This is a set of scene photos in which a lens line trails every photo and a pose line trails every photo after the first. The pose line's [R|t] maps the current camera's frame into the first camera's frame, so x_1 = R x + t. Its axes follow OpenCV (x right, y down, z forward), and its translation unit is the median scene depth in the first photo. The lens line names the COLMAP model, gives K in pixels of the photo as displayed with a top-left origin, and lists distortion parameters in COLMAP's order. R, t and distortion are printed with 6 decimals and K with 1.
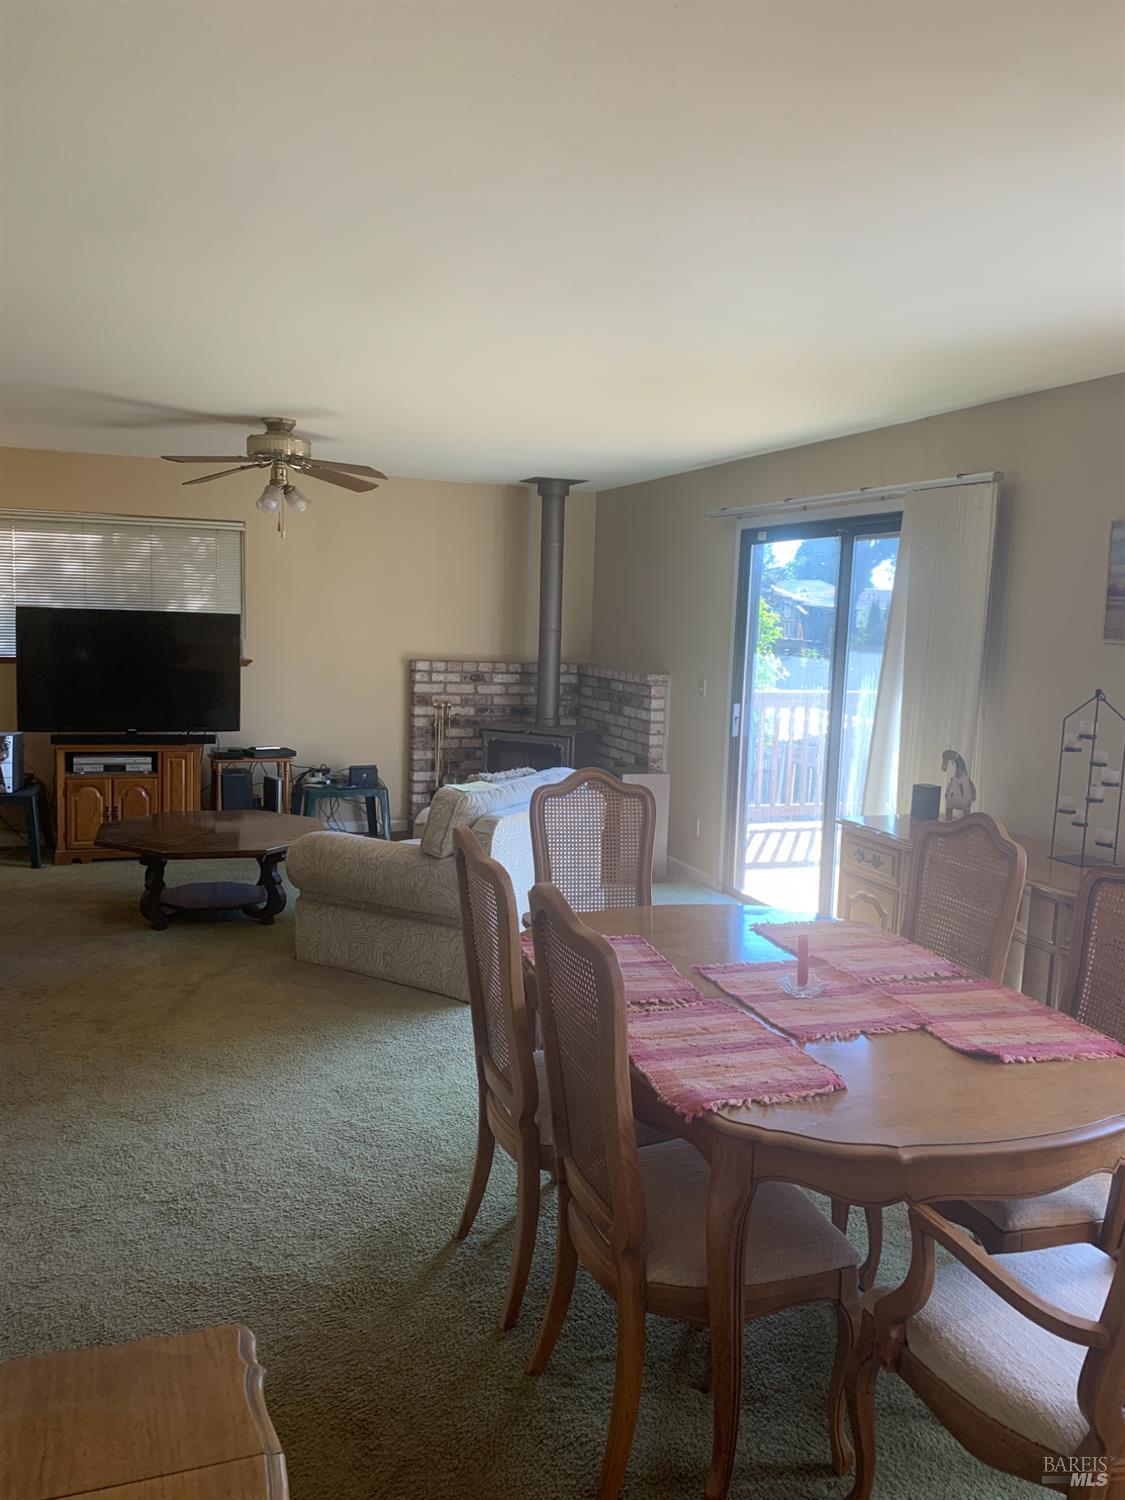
lens RADIAL K [[1138.0, 0, 559.2], [0, 1138.0, 759.6], [0, 0, 1]] dist [0.051223, -0.044700]
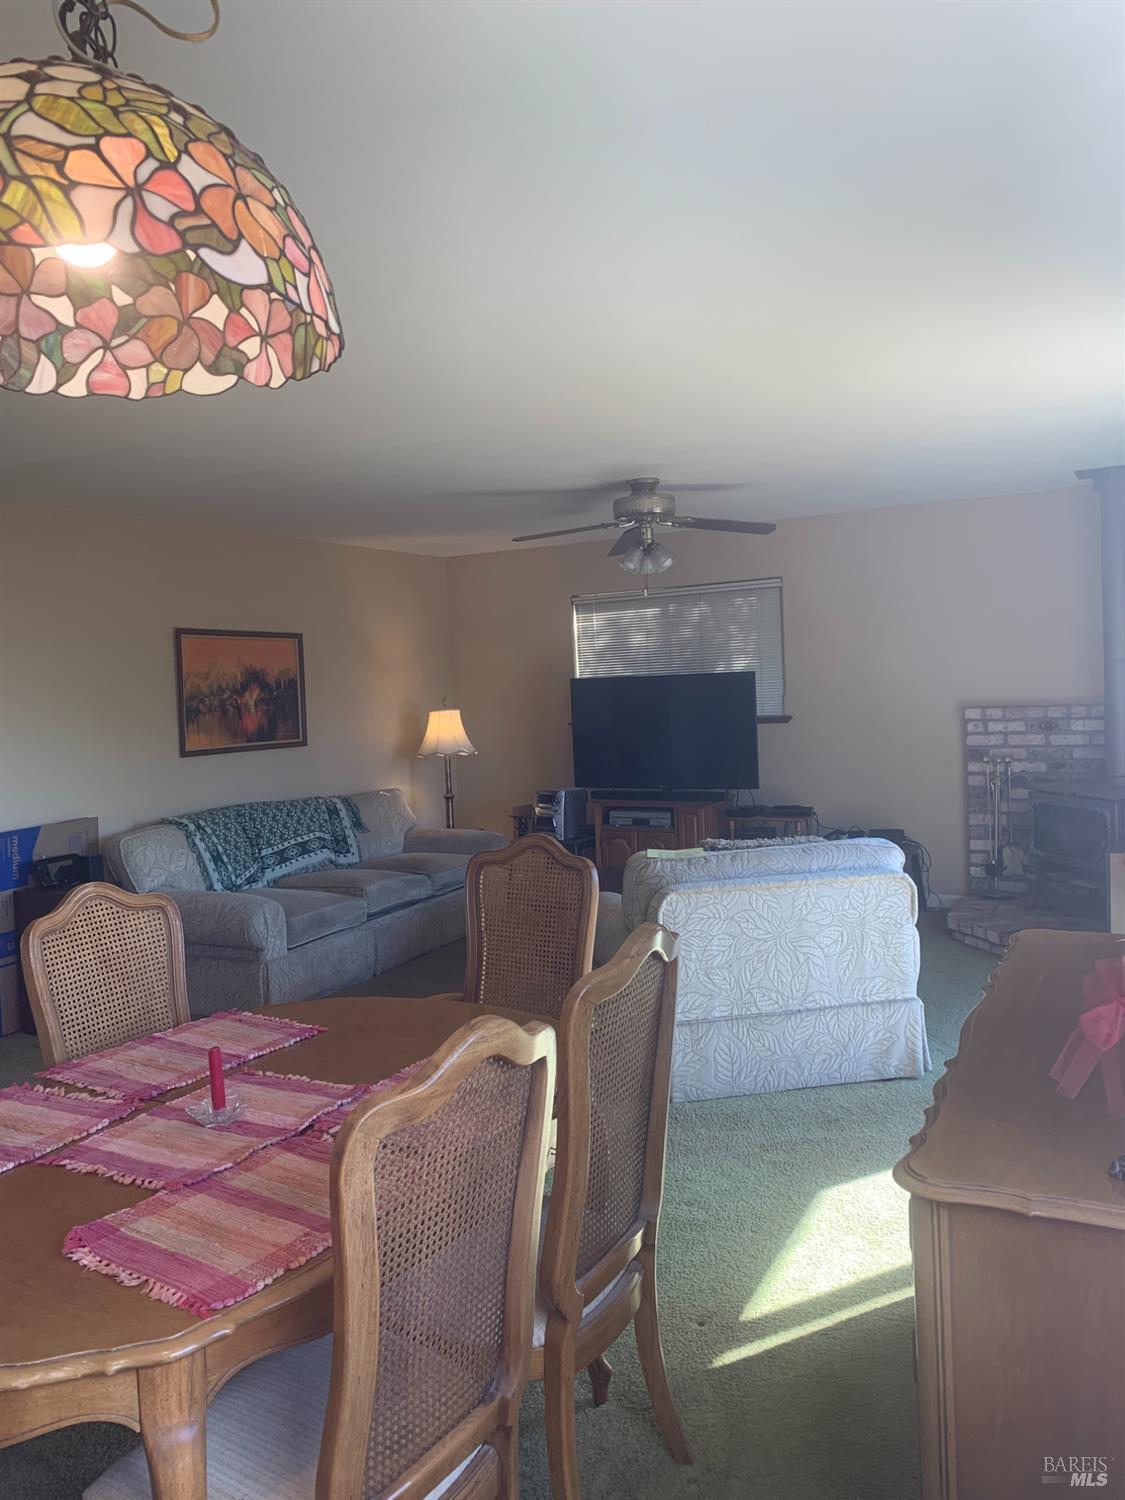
lens RADIAL K [[1138.0, 0, 556.8], [0, 1138.0, 747.9], [0, 0, 1]] dist [0.051223, -0.044700]
pose [[0.650276, -0.018045, -0.759484, 0.323383], [-0.027628, 0.998495, -0.047379, -0.008195], [0.759196, 0.051792, 0.648799, 0.211436]]
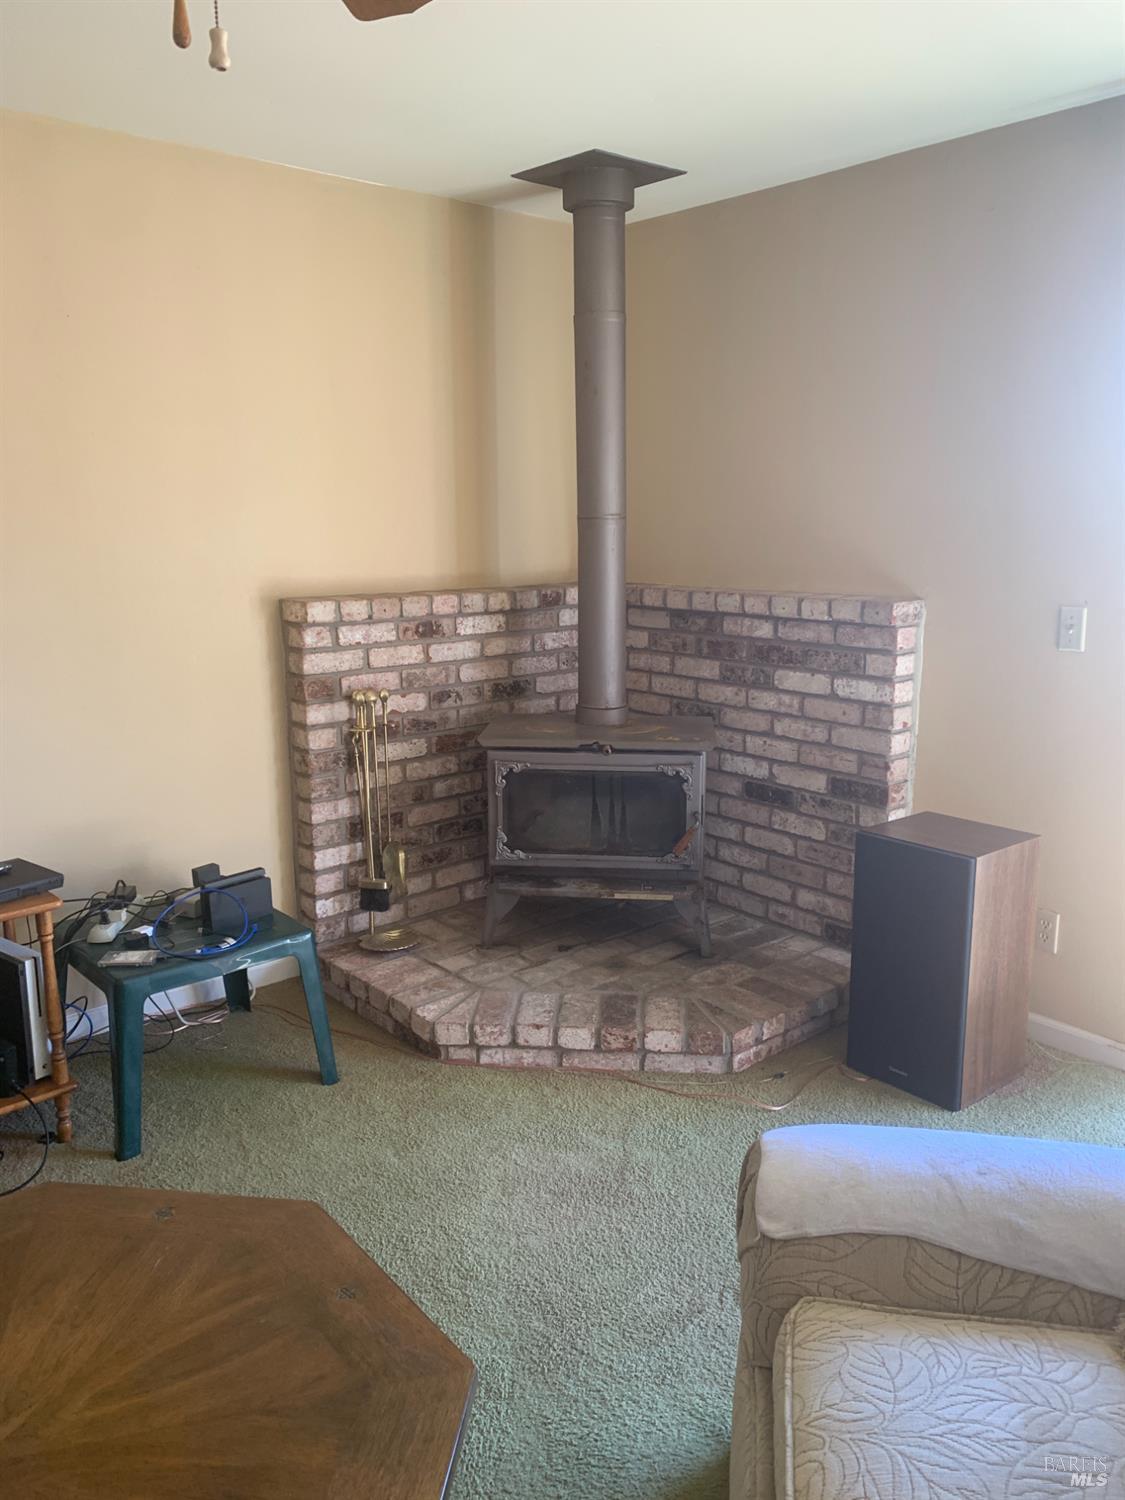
lens RADIAL K [[1138.0, 0, 556.3], [0, 1138.0, 751.7], [0, 0, 1]] dist [0.051223, -0.044700]
pose [[0.938208, -0.109819, 0.328187, -0.182727], [0.081003, 0.991658, 0.100262, -0.065567], [-0.336460, -0.067483, 0.939277, 0.554855]]
